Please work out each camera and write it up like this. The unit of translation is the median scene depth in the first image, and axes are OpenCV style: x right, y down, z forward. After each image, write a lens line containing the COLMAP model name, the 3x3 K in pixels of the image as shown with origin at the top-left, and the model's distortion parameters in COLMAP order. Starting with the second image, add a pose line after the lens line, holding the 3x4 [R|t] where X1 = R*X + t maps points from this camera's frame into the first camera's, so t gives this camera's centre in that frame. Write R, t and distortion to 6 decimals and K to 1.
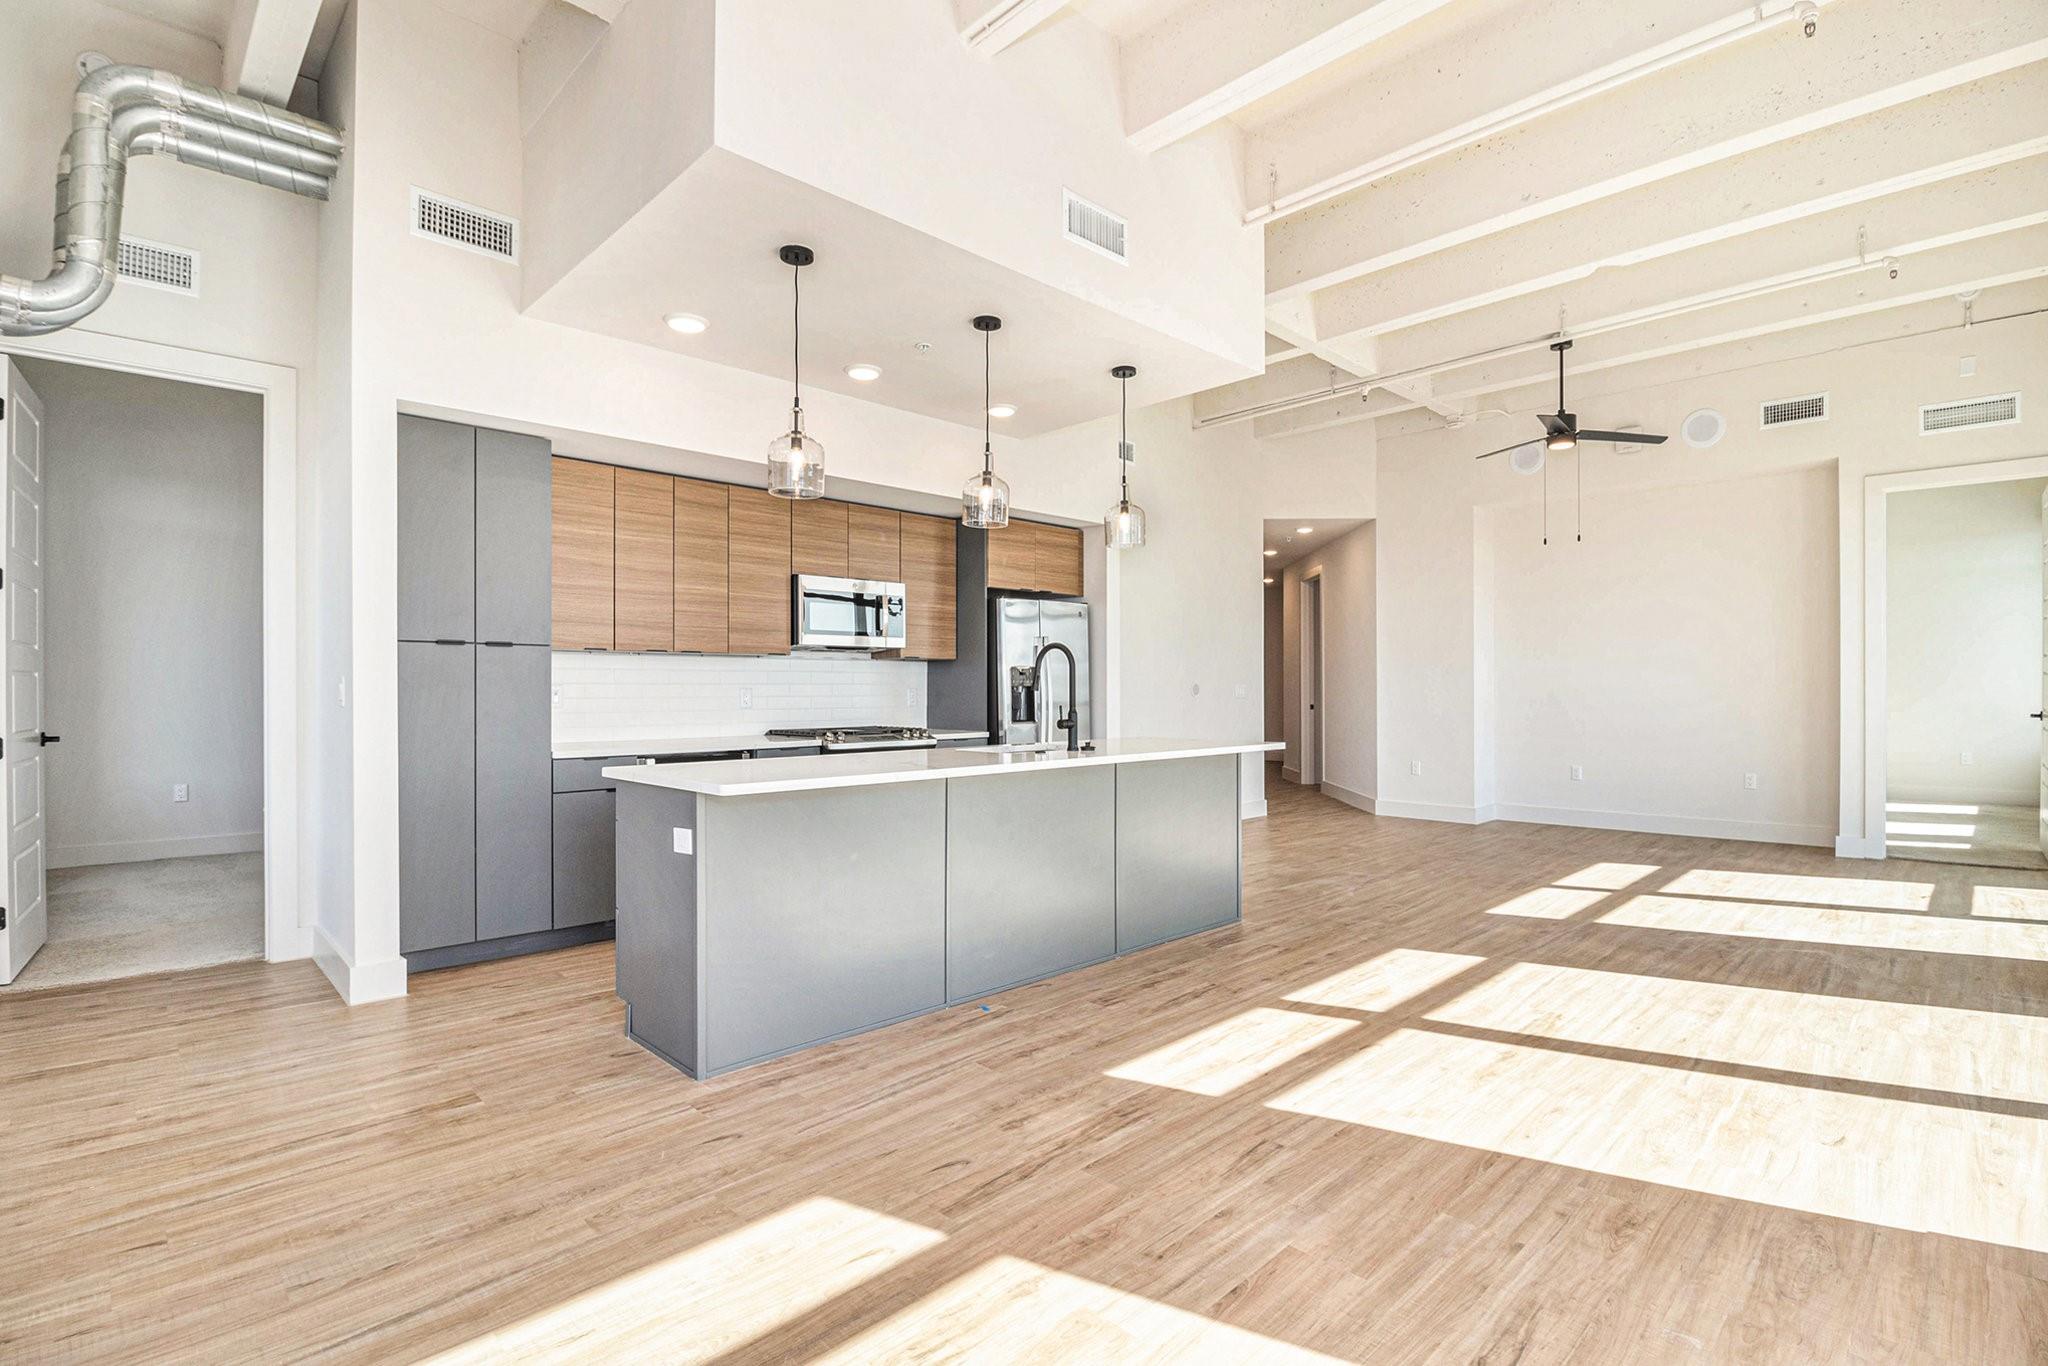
lens RADIAL K [[956.4, 0, 1046.6], [0, 956.4, 680.0], [0, 0, 1]] dist [0.013237, -0.018361]
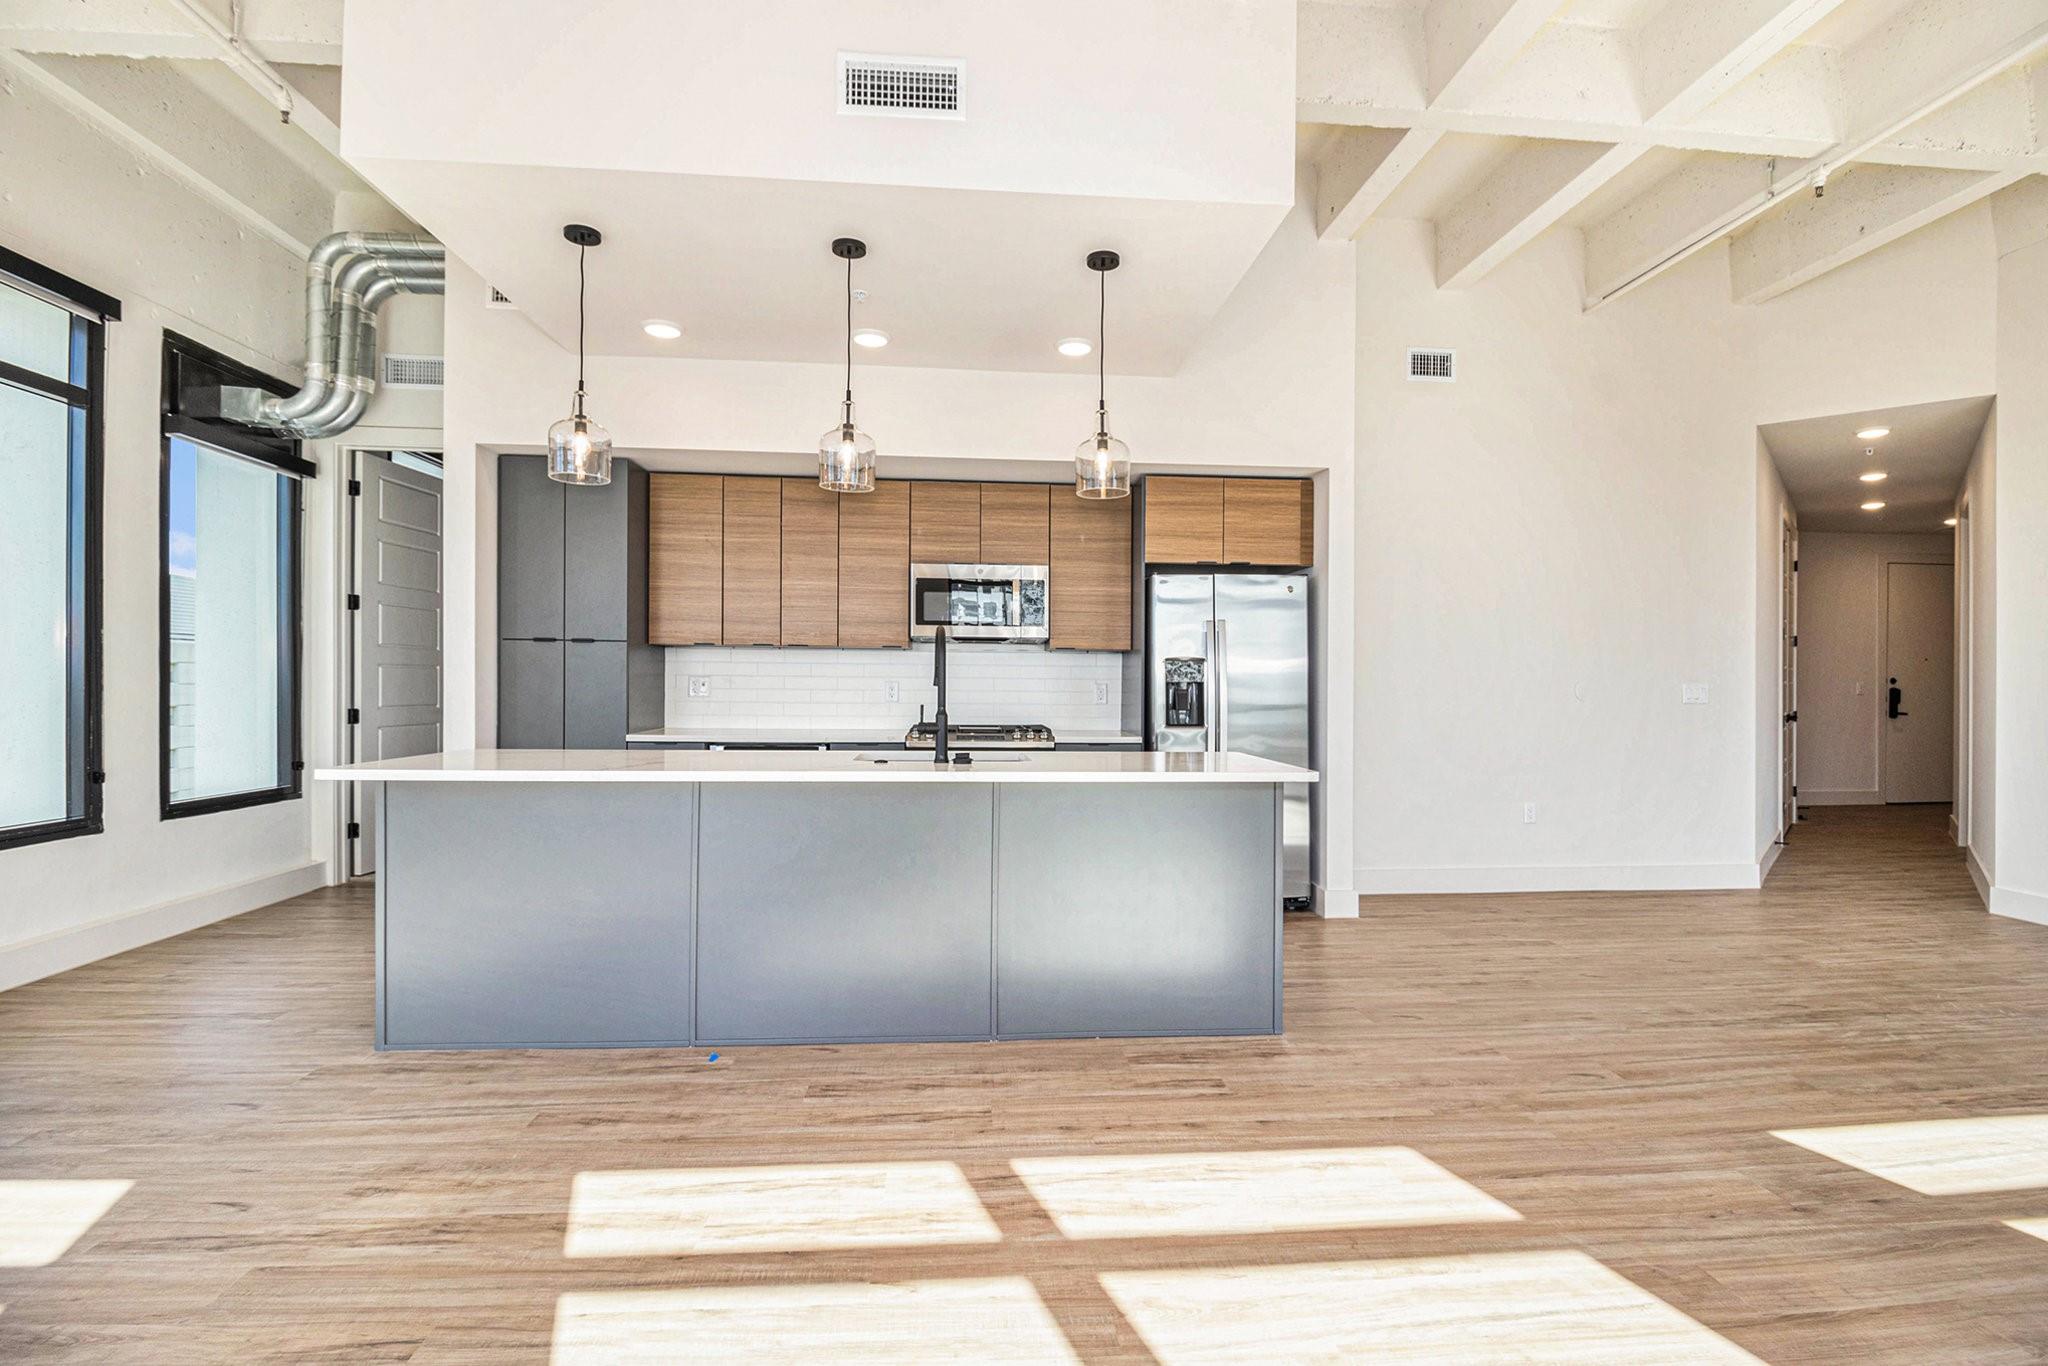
lens RADIAL K [[958.1, 0, 1046.9], [0, 958.1, 673.1], [0, 0, 1]] dist [0.012937, -0.018368]
pose [[0.768721, 0.002169, -0.639580, 0.624630], [-0.005349, 0.999981, -0.003037, 0.002937], [0.639562, 0.005756, 0.768718, 0.472859]]
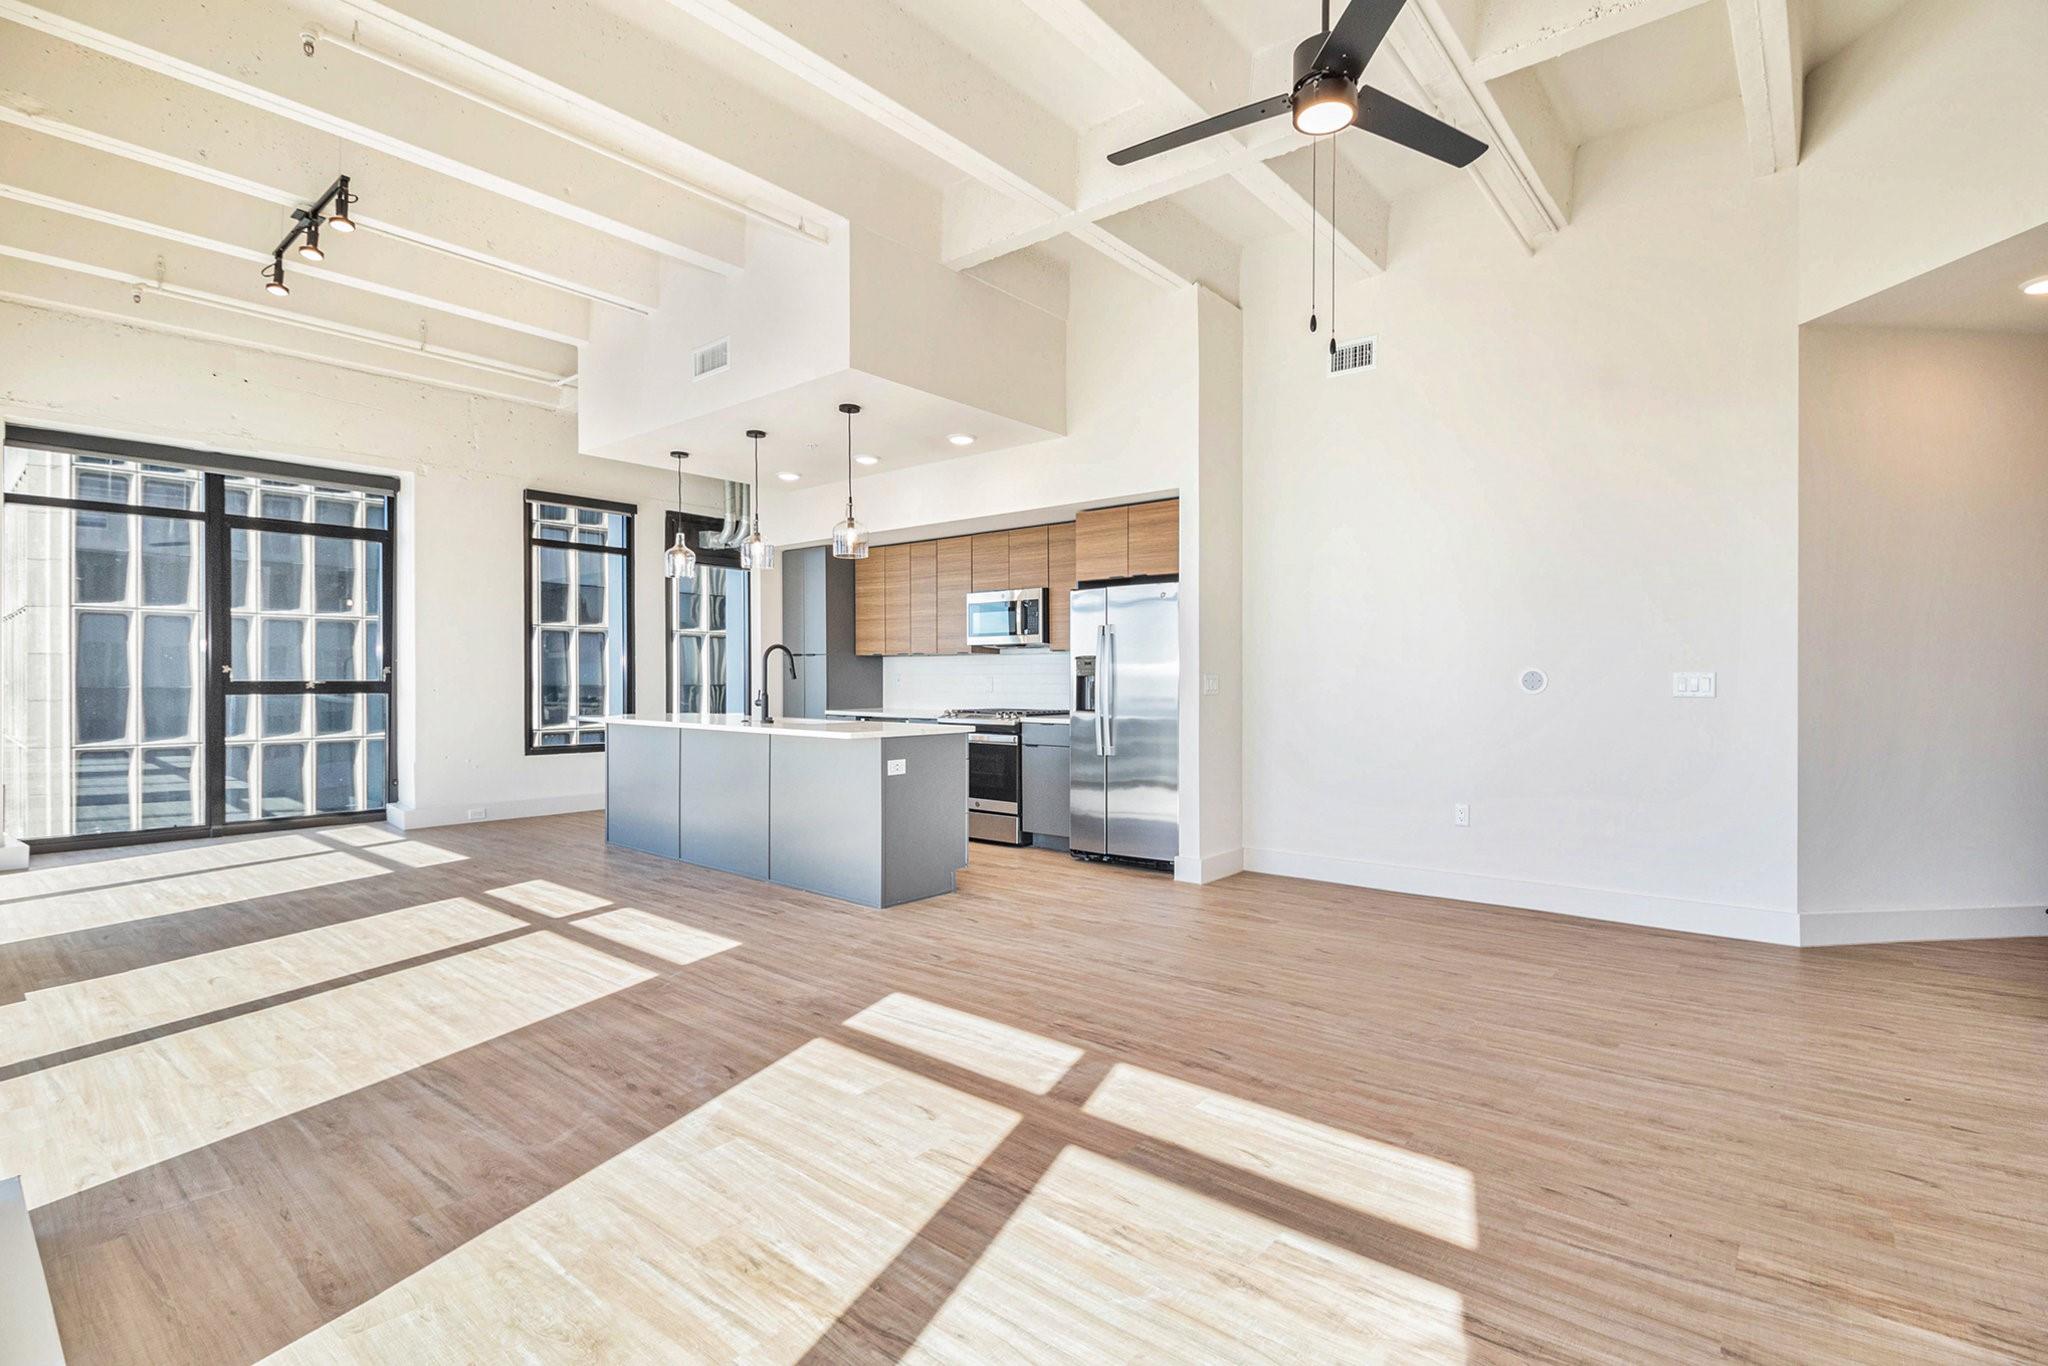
lens RADIAL K [[956.4, 0, 1046.6], [0, 956.4, 680.0], [0, 0, 1]] dist [0.013237, -0.018361]
pose [[0.095960, 0.006117, -0.995366, 1.512316], [0.004903, 0.999966, 0.006618, 0.005614], [0.995373, -0.005516, 0.095927, 1.338517]]
